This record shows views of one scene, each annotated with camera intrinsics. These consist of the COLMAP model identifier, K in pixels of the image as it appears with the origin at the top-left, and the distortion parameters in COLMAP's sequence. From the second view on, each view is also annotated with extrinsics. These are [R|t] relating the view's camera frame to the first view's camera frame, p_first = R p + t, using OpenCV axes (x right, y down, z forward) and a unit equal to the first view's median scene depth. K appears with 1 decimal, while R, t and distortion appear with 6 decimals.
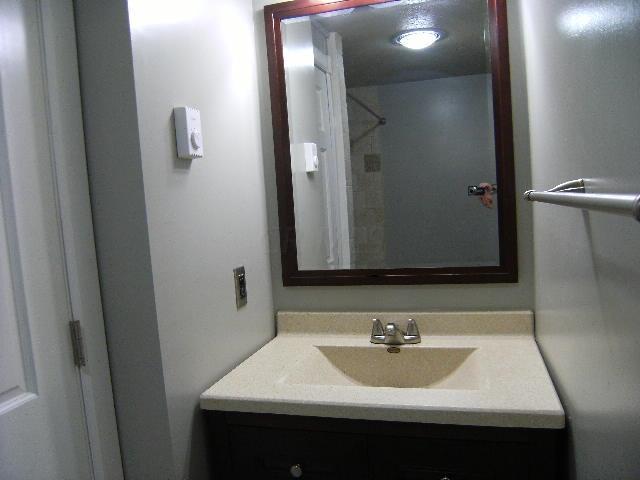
lens RADIAL K [[539.8, 0, 310.4], [0, 539.8, 266.7], [0, 0, 1]] dist [-0.092862, 0.039508]
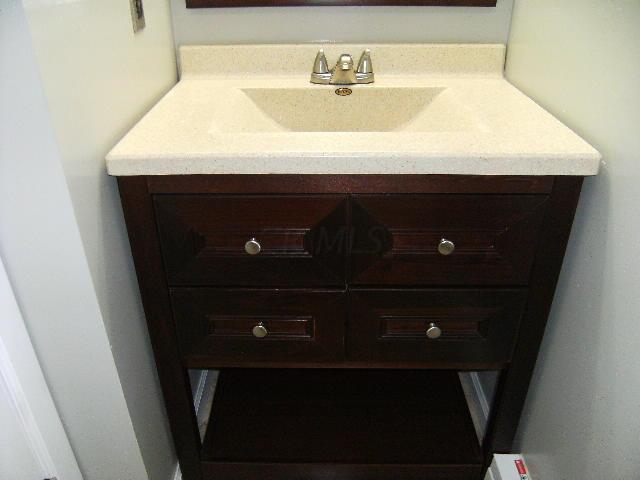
lens RADIAL K [[539.8, 0, 319.8], [0, 539.8, 242.3], [0, 0, 1]] dist [-0.092862, 0.039508]
pose [[0.961493, -0.083843, 0.261728, -0.101494], [-0.019271, 0.929417, 0.368528, 0.070121], [-0.274152, -0.359381, 0.892012, 0.221931]]
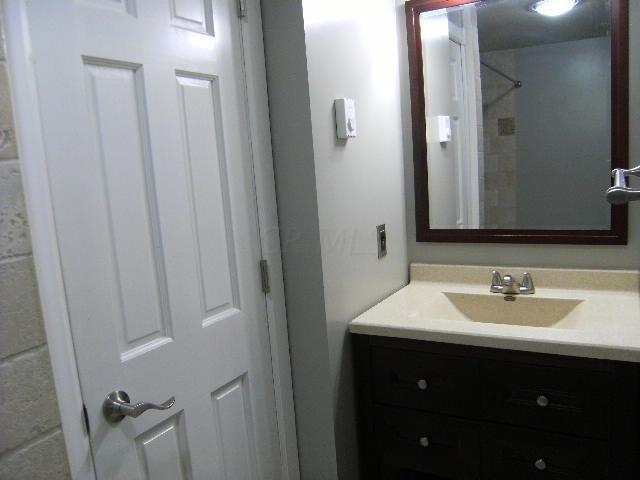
lens RADIAL K [[539.8, 0, 304.5], [0, 539.8, 244.7], [0, 0, 1]] dist [-0.092862, 0.039508]
pose [[0.968527, 0.033894, -0.246591, 0.002726], [-0.025061, 0.998930, 0.038873, 0.003291], [0.247644, -0.031470, 0.968340, -0.232998]]
